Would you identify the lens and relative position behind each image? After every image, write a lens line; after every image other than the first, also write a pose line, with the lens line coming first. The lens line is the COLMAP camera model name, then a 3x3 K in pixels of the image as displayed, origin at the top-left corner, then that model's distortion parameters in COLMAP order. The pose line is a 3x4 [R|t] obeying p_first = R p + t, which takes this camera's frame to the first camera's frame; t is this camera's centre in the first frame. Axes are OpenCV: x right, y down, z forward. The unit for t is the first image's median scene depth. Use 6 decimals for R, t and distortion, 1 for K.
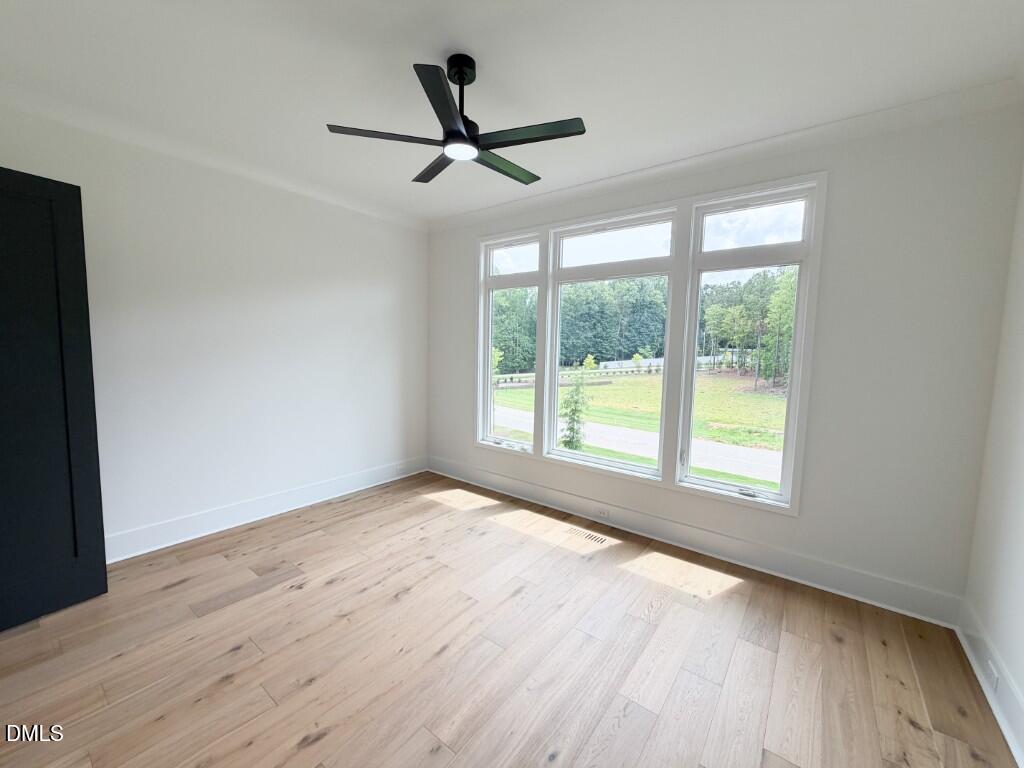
lens RADIAL K [[407.8, 0, 509.2], [0, 407.8, 384.7], [0, 0, 1]] dist [-0.000717, -0.000514]
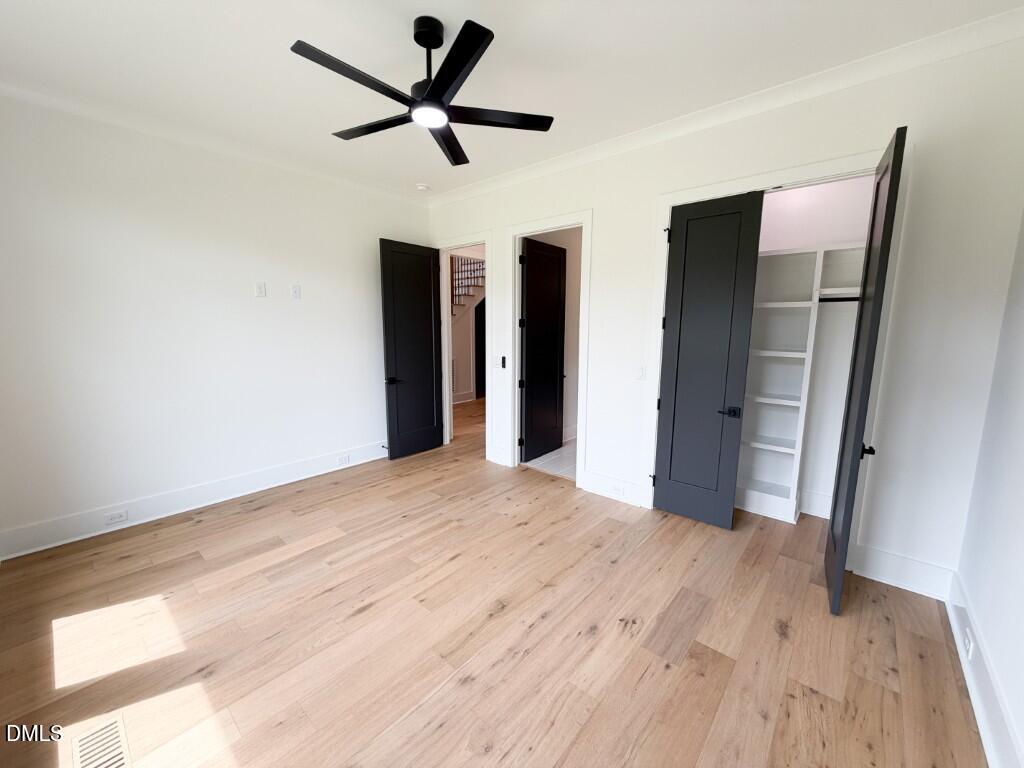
lens RADIAL K [[407.8, 0, 511.0], [0, 407.8, 385.8], [0, 0, 1]] dist [-0.000717, -0.000514]
pose [[-0.997901, -0.036648, 0.053398, -0.336652], [-0.022863, 0.970755, 0.238981, -0.161427], [-0.060594, 0.237259, -0.969555, 1.809525]]
